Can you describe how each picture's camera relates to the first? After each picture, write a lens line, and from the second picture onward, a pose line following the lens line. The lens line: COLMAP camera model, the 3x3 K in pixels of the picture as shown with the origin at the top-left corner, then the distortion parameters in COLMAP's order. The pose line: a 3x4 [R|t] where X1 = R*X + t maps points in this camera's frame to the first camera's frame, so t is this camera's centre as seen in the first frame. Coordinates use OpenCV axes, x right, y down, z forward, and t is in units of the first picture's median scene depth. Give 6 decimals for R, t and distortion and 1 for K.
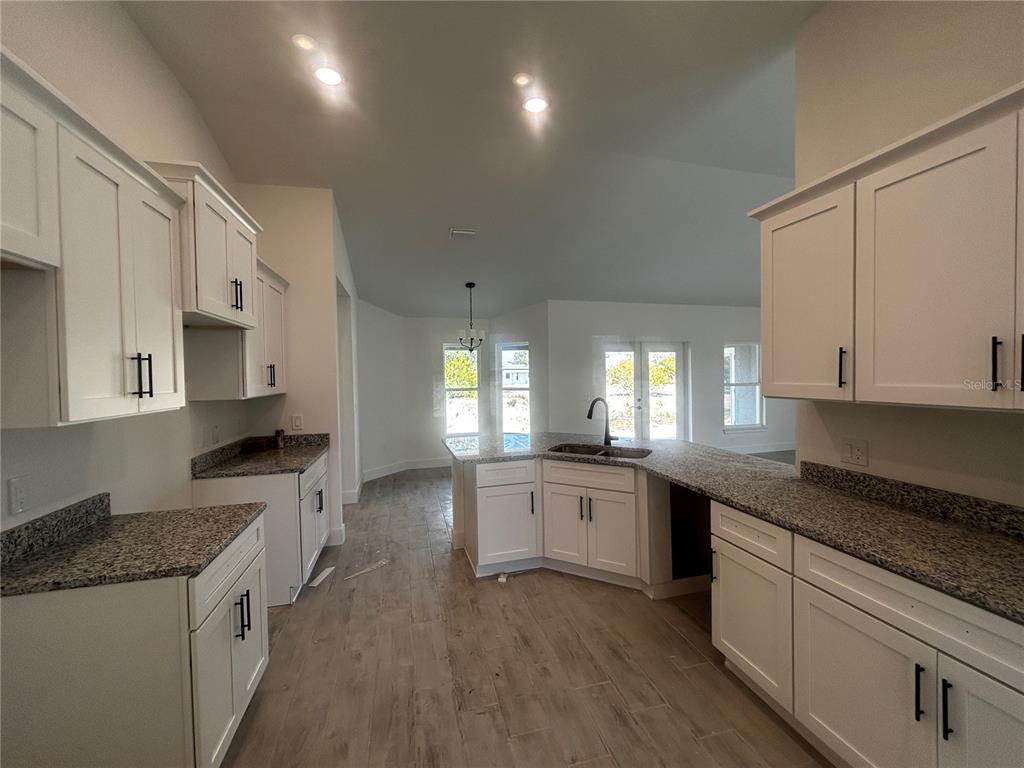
lens RADIAL K [[405.6, 0, 511.2], [0, 405.6, 381.2], [0, 0, 1]] dist [-0.003075, -0.000024]
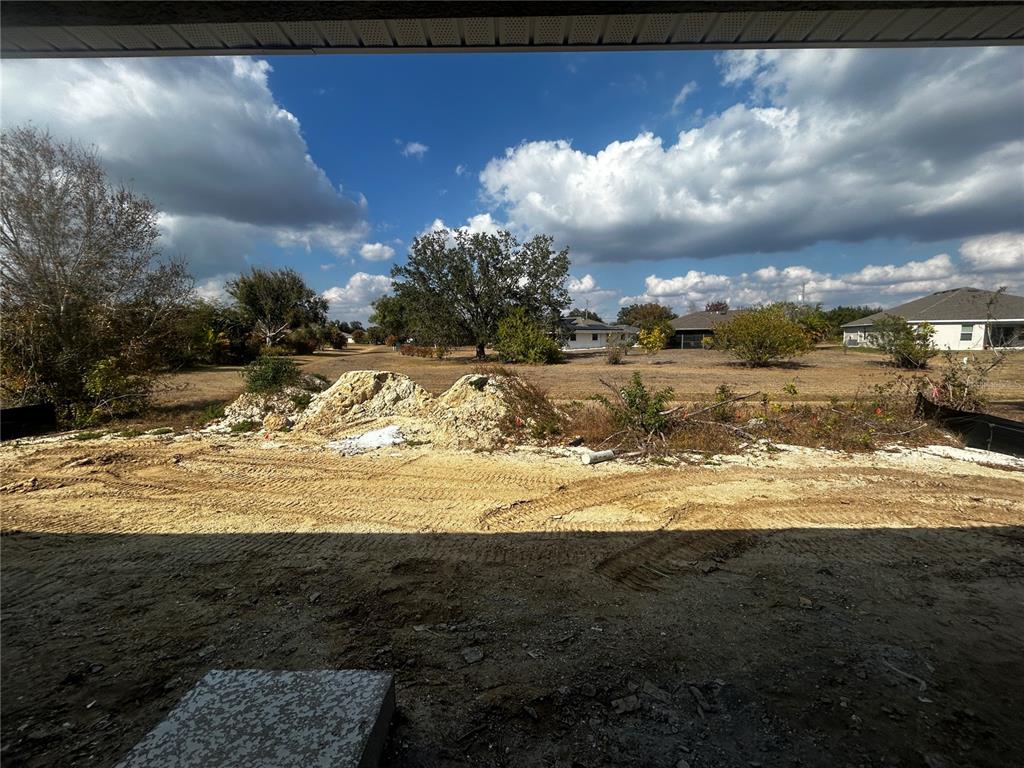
lens RADIAL K [[405.6, 0, 511.2], [0, 405.6, 383.9], [0, 0, 1]] dist [-0.003075, -0.000024]
pose [[0.965115, 0.039167, -0.258879, 0.070255], [-0.012379, 0.994468, 0.104309, -0.001809], [0.261532, -0.097465, 0.960261, 0.182316]]
